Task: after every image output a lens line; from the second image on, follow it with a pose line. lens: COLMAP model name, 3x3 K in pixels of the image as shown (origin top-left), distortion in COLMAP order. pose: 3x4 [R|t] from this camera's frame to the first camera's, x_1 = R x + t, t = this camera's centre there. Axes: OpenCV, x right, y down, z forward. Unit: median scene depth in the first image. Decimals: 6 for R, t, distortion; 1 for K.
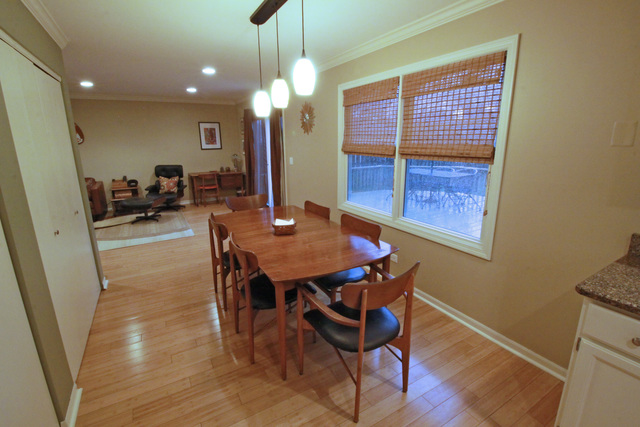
lens RADIAL K [[297.6, 0, 319.0], [0, 297.6, 213.2], [0, 0, 1]] dist [0.001890, -0.013907]
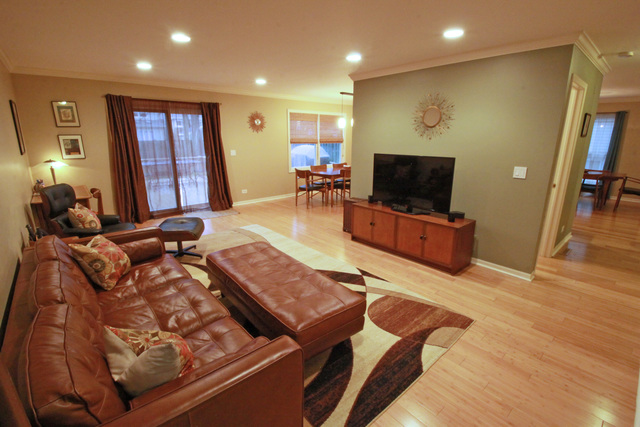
lens RADIAL K [[297.6, 0, 319.0], [0, 297.6, 213.2], [0, 0, 1]] dist [0.001890, -0.013907]
pose [[-0.202844, -0.239375, 0.949502, -1.115233], [0.232687, 0.930103, 0.284193, -0.164141], [-0.951163, 0.278584, -0.132966, 0.689311]]
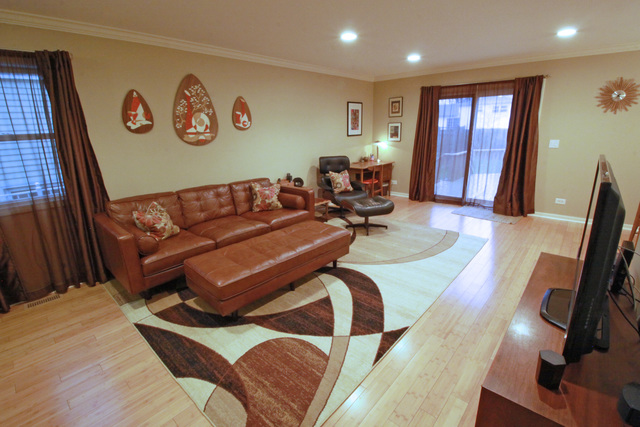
lens RADIAL K [[297.6, 0, 319.0], [0, 297.6, 213.2], [0, 0, 1]] dist [0.001890, -0.013907]
pose [[0.950819, -0.097683, 0.293939, -0.815212], [0.087993, 0.995056, 0.046046, -0.054662], [-0.296984, -0.017917, 0.954714, 0.272024]]
